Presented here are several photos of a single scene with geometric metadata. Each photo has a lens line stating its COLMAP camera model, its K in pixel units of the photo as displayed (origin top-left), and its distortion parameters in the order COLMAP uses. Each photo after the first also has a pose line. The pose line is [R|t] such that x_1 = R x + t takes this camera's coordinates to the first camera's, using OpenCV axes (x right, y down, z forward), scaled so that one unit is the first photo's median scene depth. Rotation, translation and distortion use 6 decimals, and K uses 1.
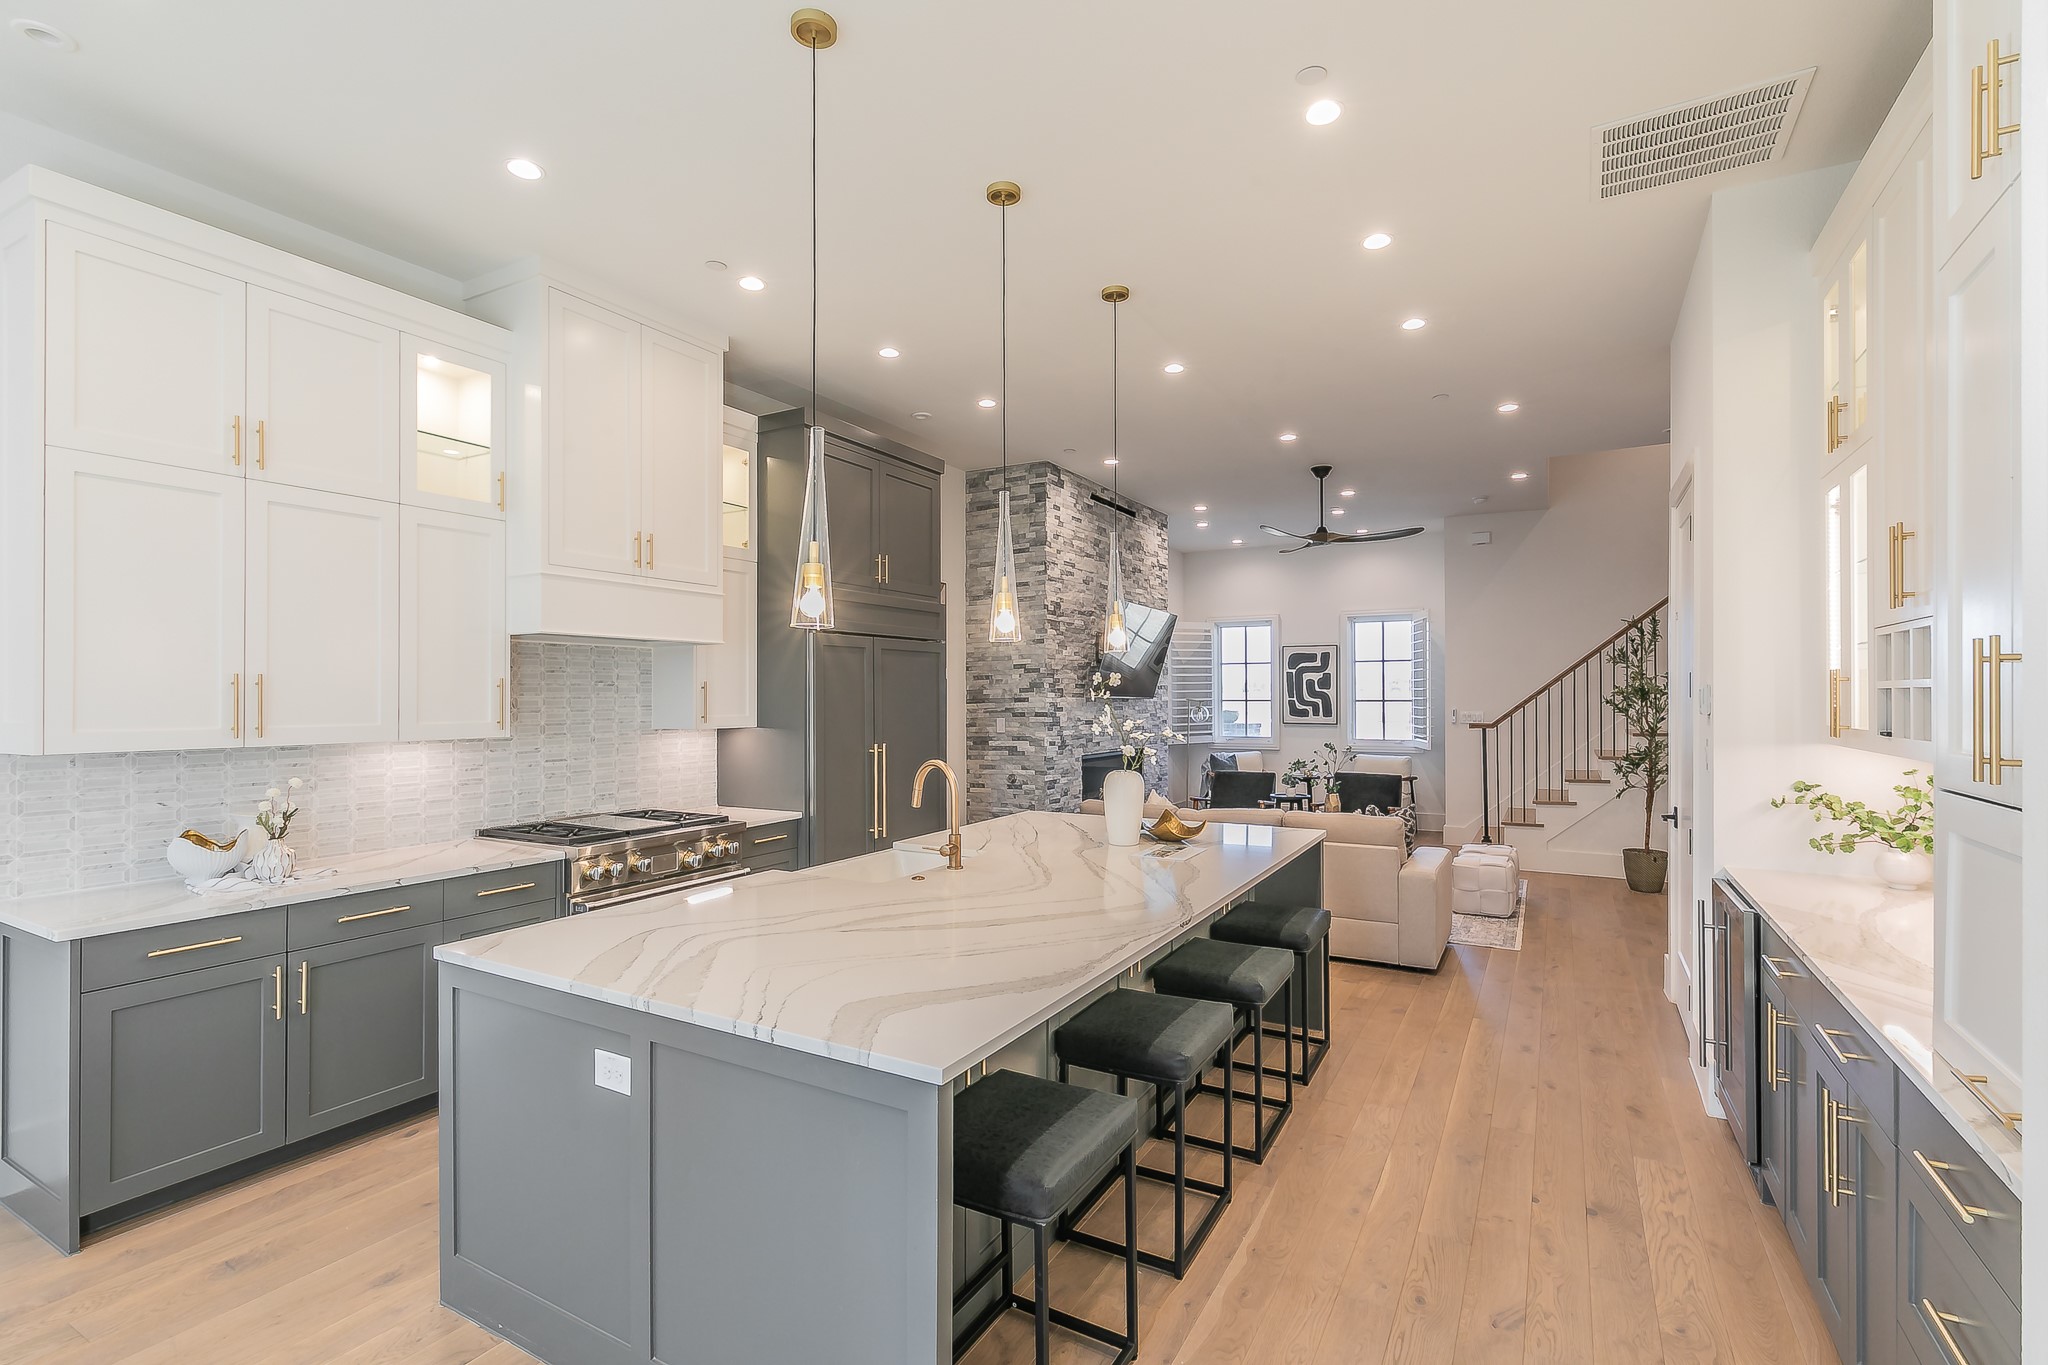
lens RADIAL K [[935.9, 0, 1054.2], [0, 935.9, 678.8], [0, 0, 1]] dist [0.004888, 0.000259]
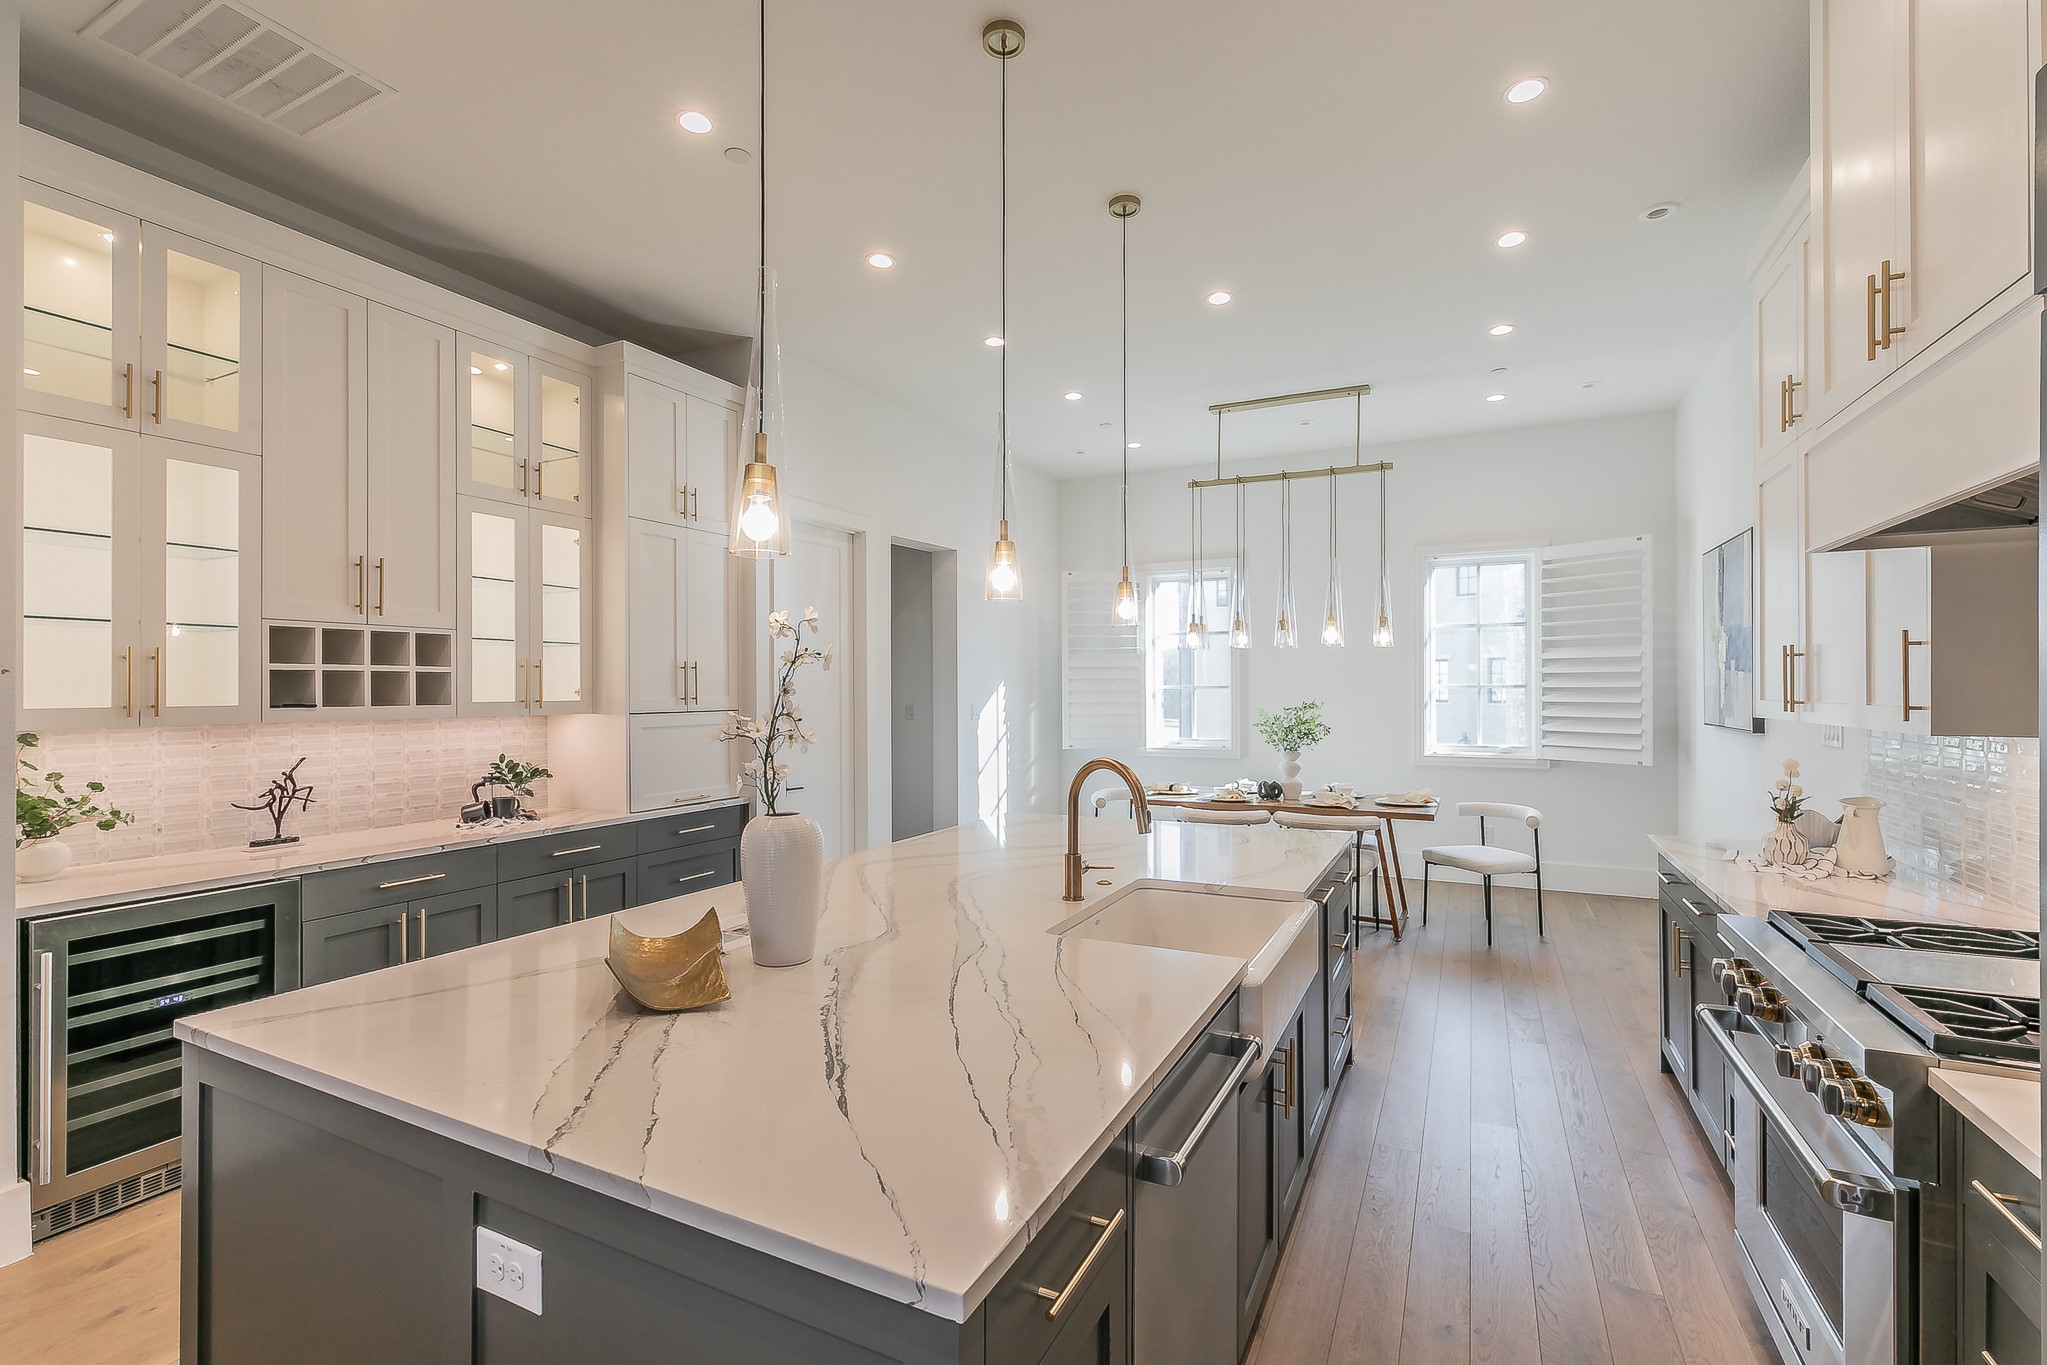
lens RADIAL K [[887.3, 0, 1056.4], [0, 887.3, 686.6], [0, 0, 1]] dist [0.000898, 0.000308]
pose [[-0.998973, 0.005154, -0.045014, -0.023008], [0.006113, 0.999757, -0.021188, 0.019224], [0.044893, -0.021441, -0.998762, 0.688834]]
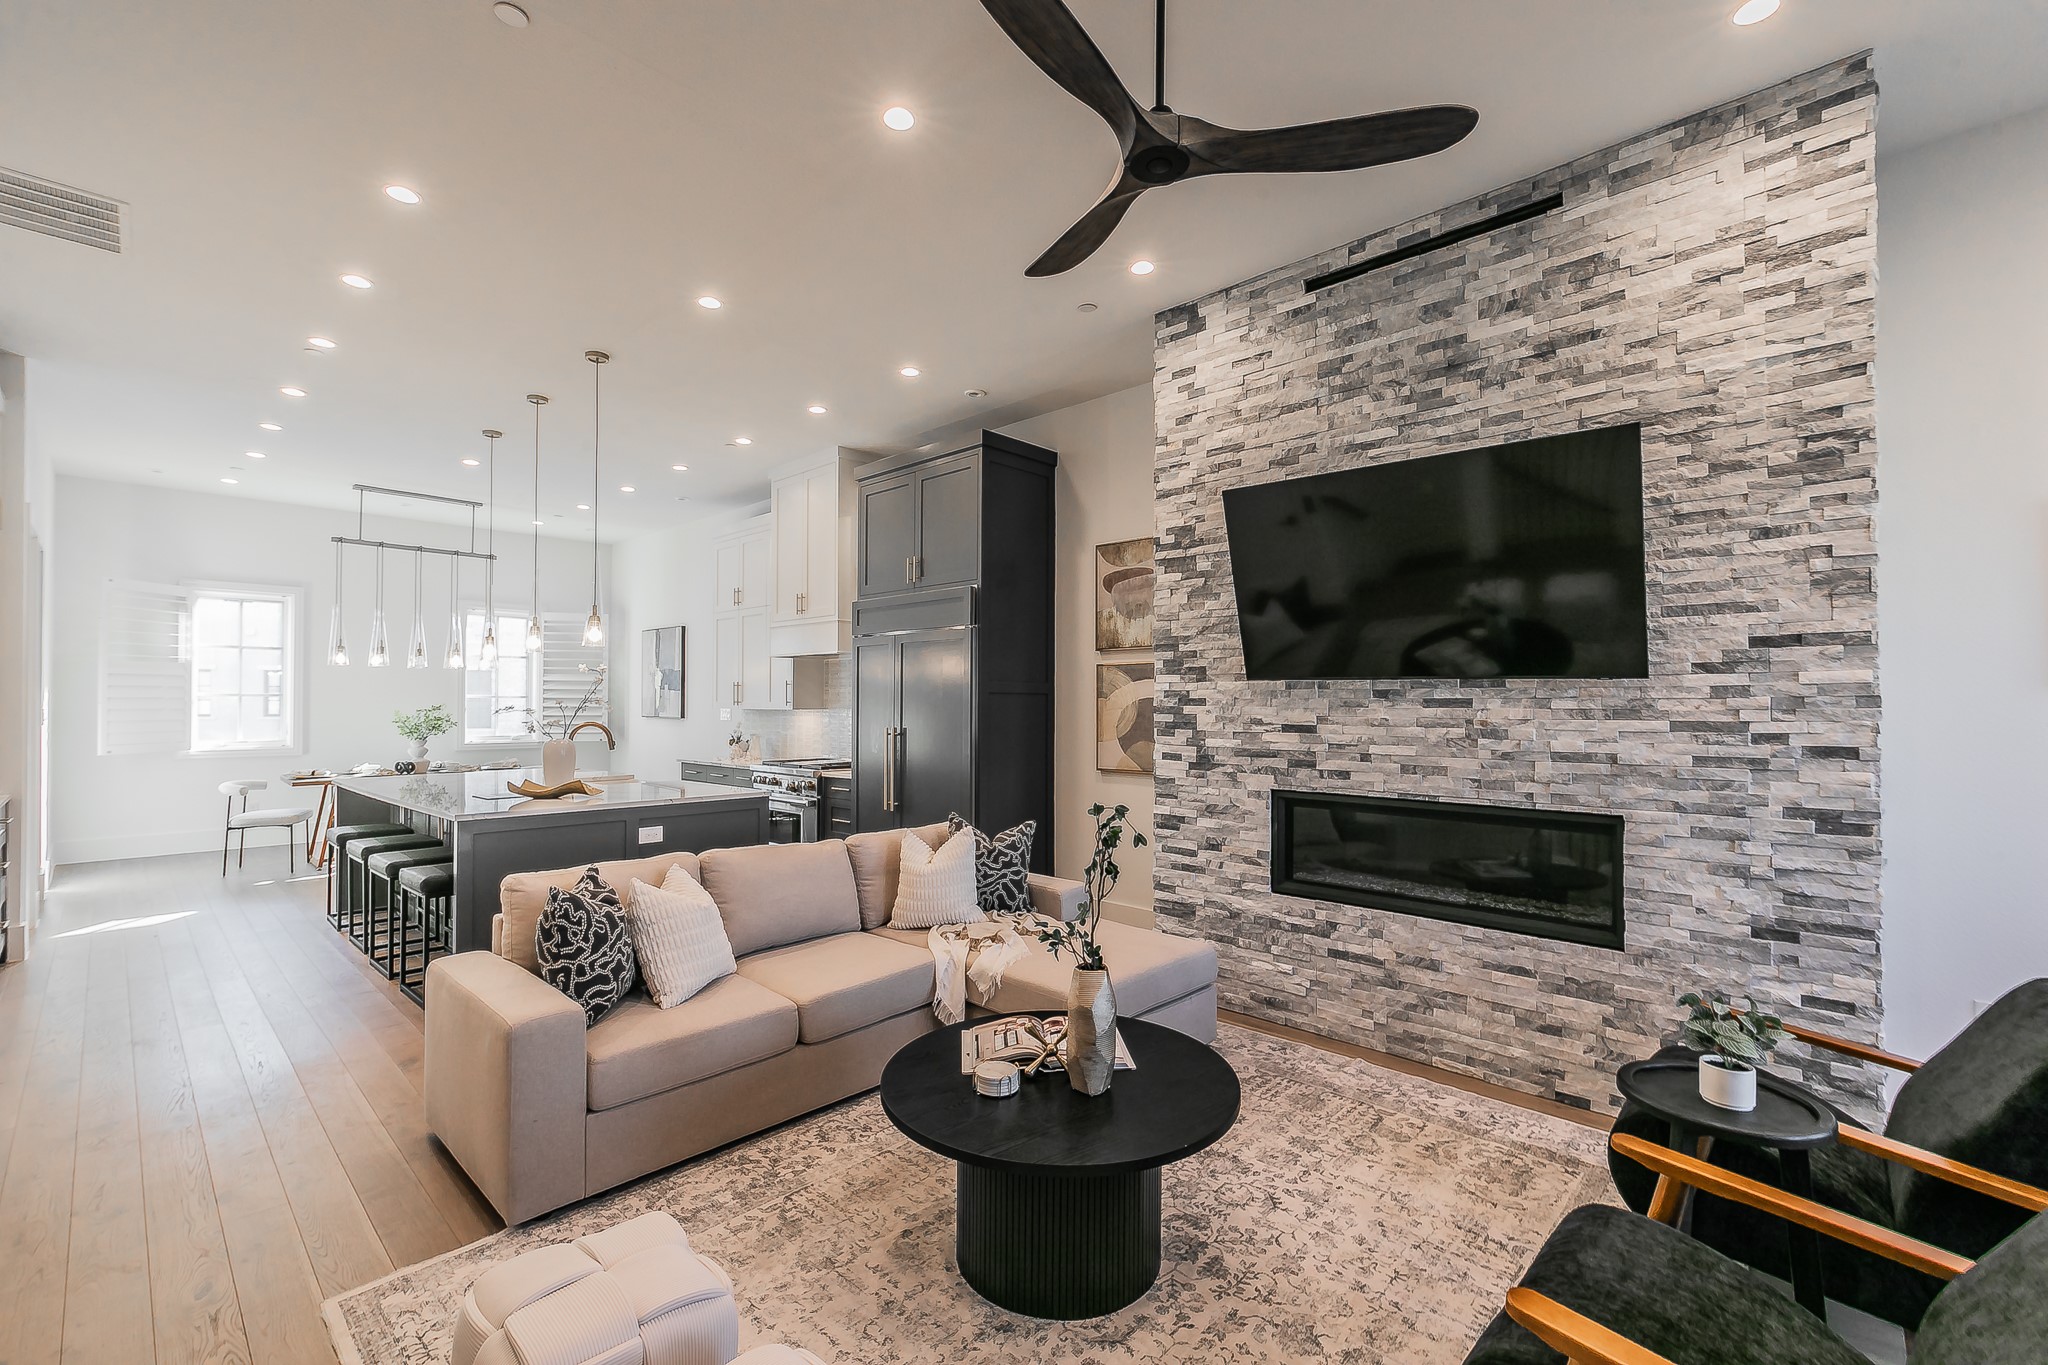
lens RADIAL K [[887.7, 0, 1017.3], [0, 887.7, 689.9], [0, 0, 1]] dist [0.000898, 0.000308]
pose [[-0.274888, -0.011745, -0.961405, 0.512867], [0.017615, 0.999696, -0.017250, 0.028516], [0.961315, -0.021677, -0.274597, 0.915609]]
